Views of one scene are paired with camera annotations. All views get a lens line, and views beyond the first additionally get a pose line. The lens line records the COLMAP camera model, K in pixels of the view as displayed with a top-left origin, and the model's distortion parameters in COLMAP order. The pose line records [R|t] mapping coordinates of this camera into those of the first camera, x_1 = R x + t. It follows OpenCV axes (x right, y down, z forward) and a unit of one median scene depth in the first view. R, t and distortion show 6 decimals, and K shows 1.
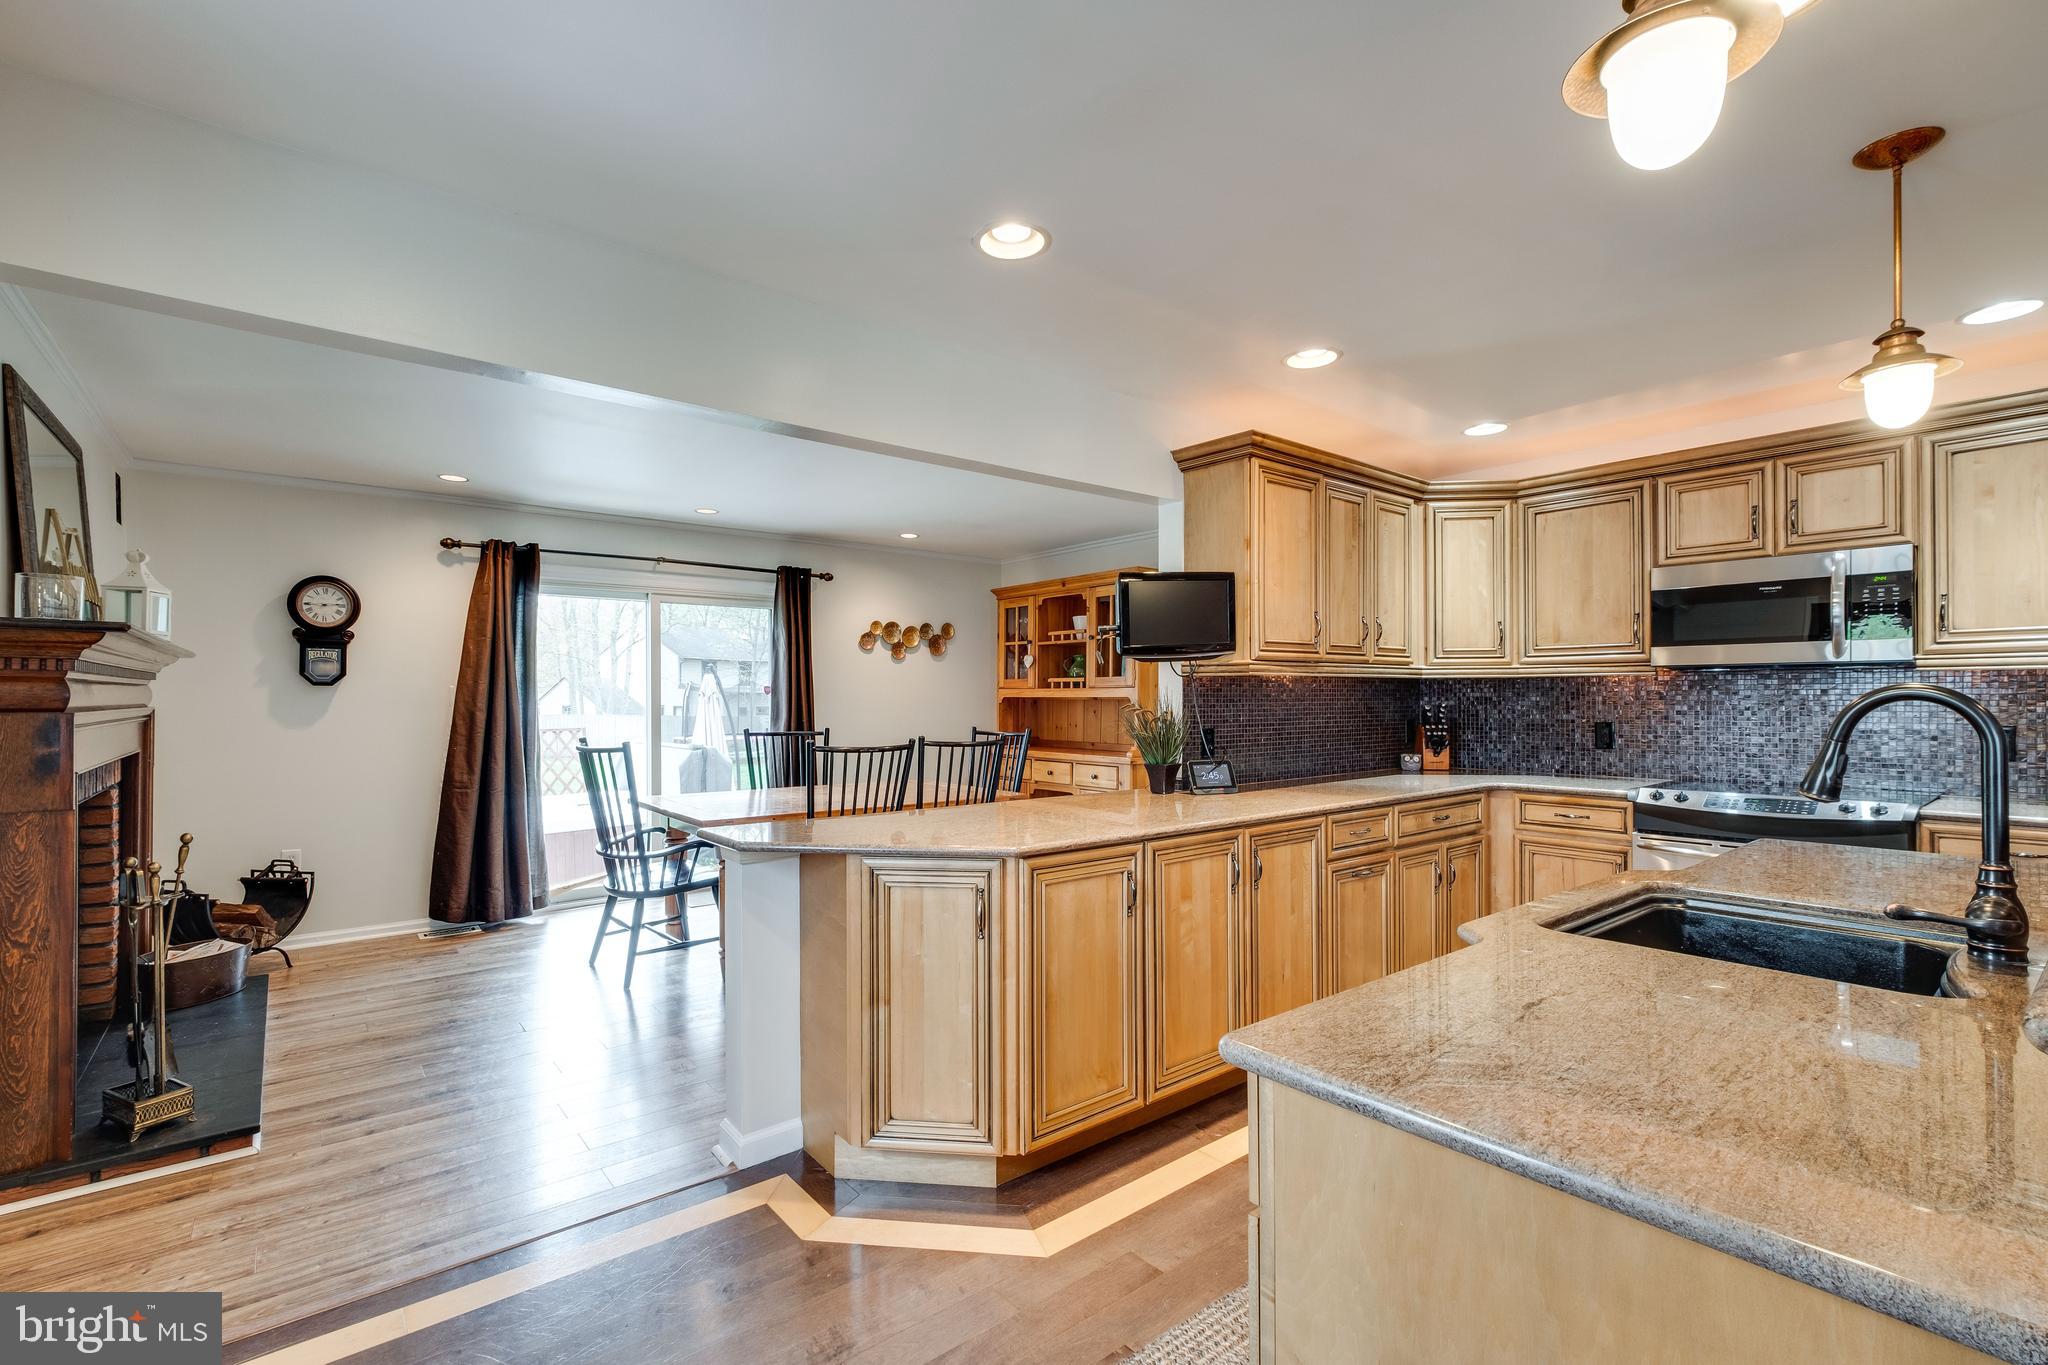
lens RADIAL K [[907.6, 0, 1003.0], [0, 907.6, 698.2], [0, 0, 1]] dist [-0.002311, 0.000126]
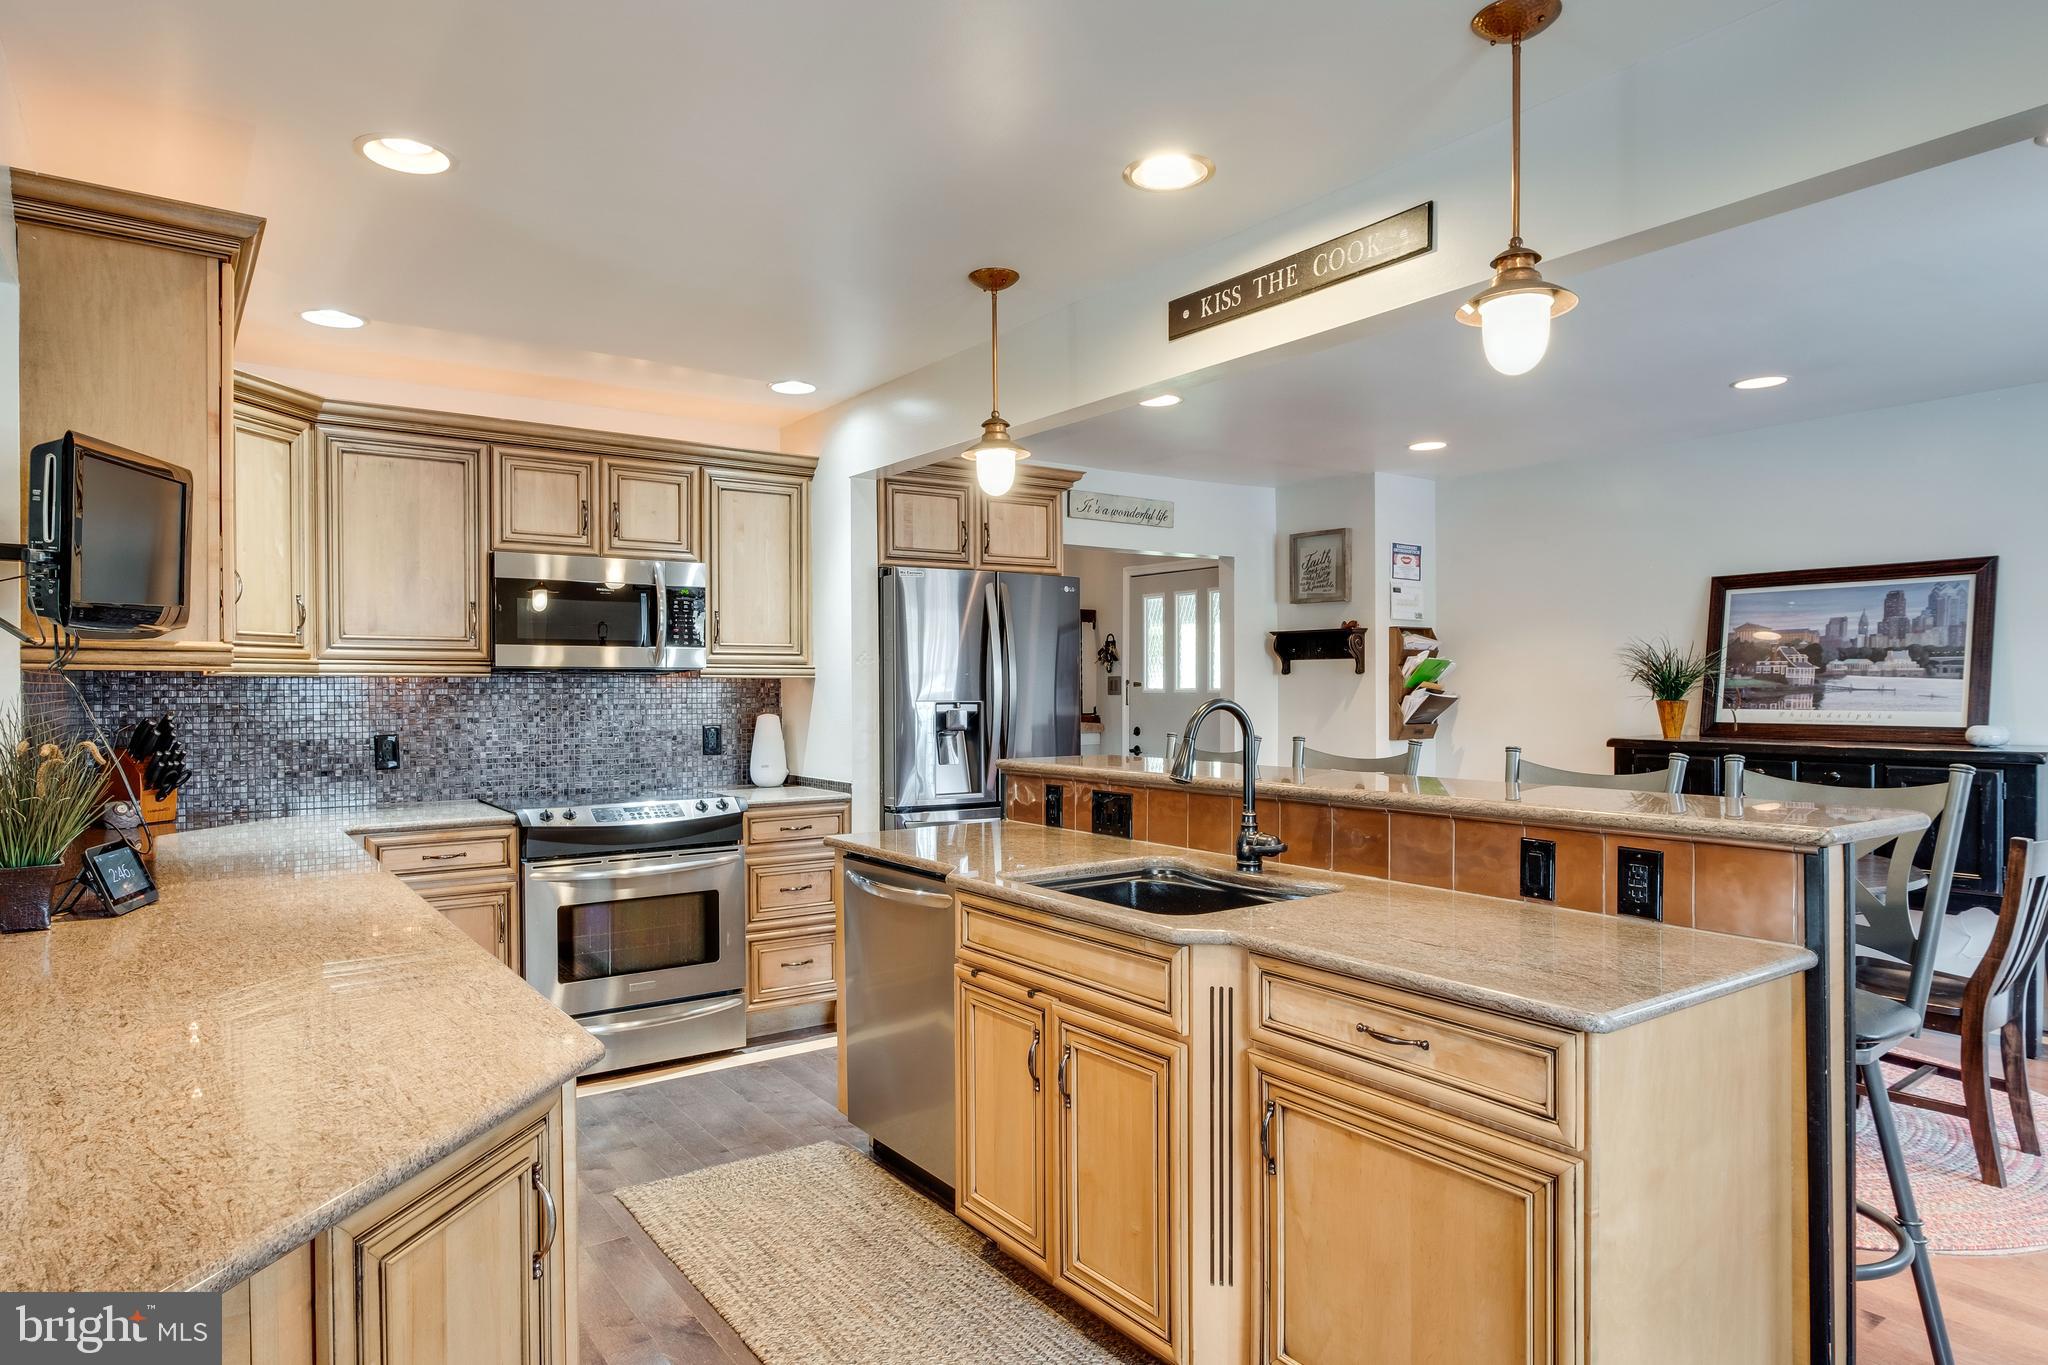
lens RADIAL K [[1186.4, 0, 997.6], [0, 1186.4, 704.3], [0, 0, 1]] dist [-0.002398, 0.004151]
pose [[0.064811, -0.012121, 0.997824, -0.322231], [0.003786, 0.999922, 0.011901, -0.010249], [-0.997890, 0.003006, 0.064852, 0.410266]]
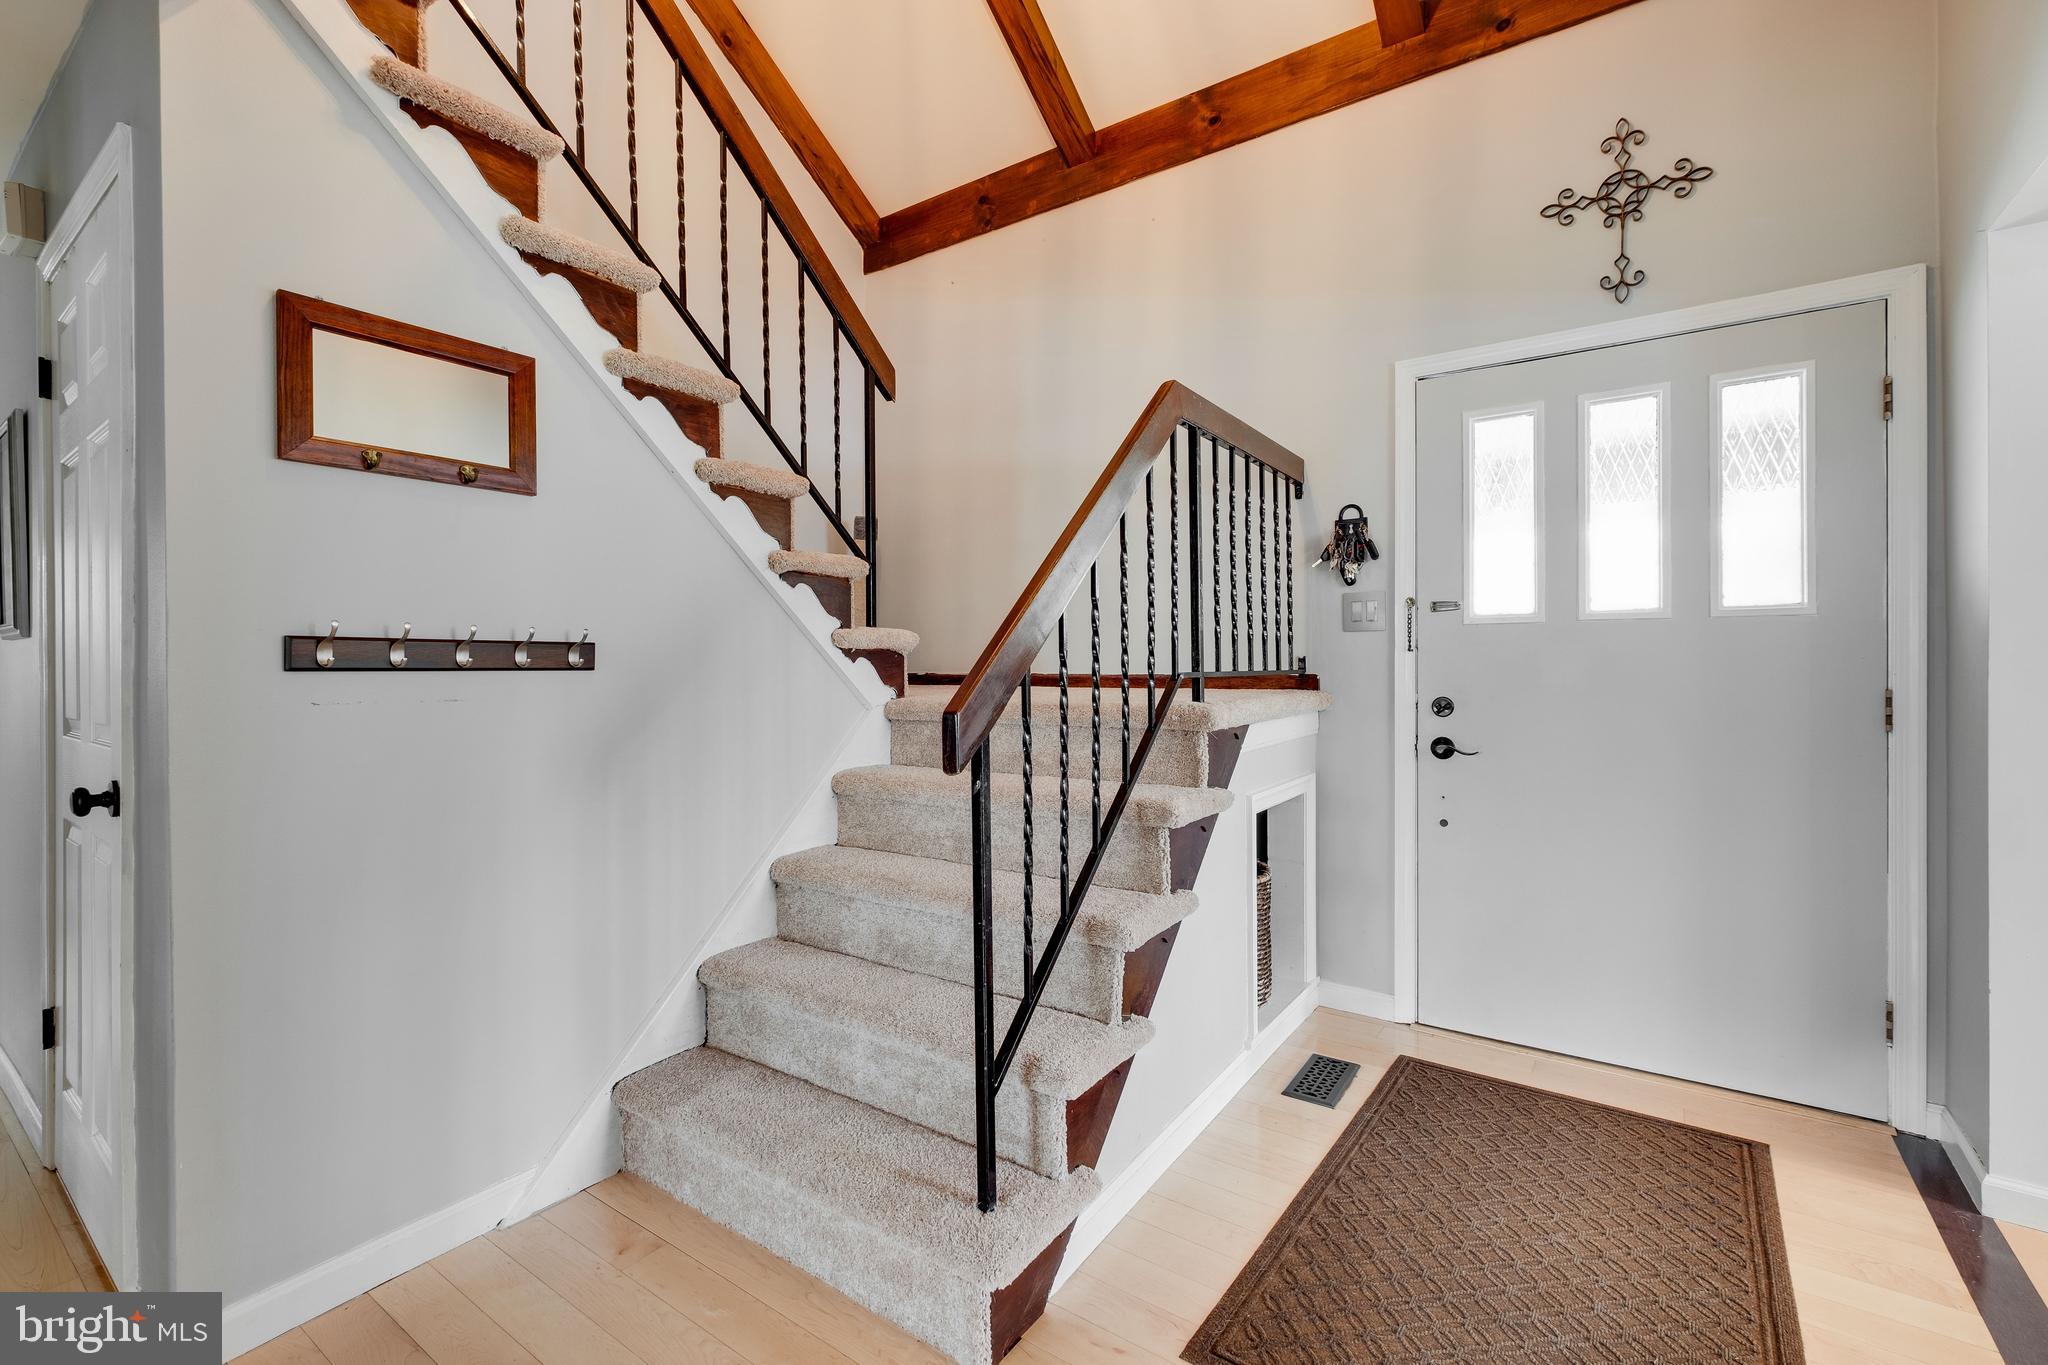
lens RADIAL K [[888.8, 0, 1004.3], [0, 888.8, 672.7], [0, 0, 1]] dist [-0.000392, 0.000318]
pose [[-0.272989, -0.007337, 0.961989, 1.044038], [0.002953, 0.999960, 0.008465, 0.024822], [-0.962013, 0.005151, -0.272956, 0.811366]]
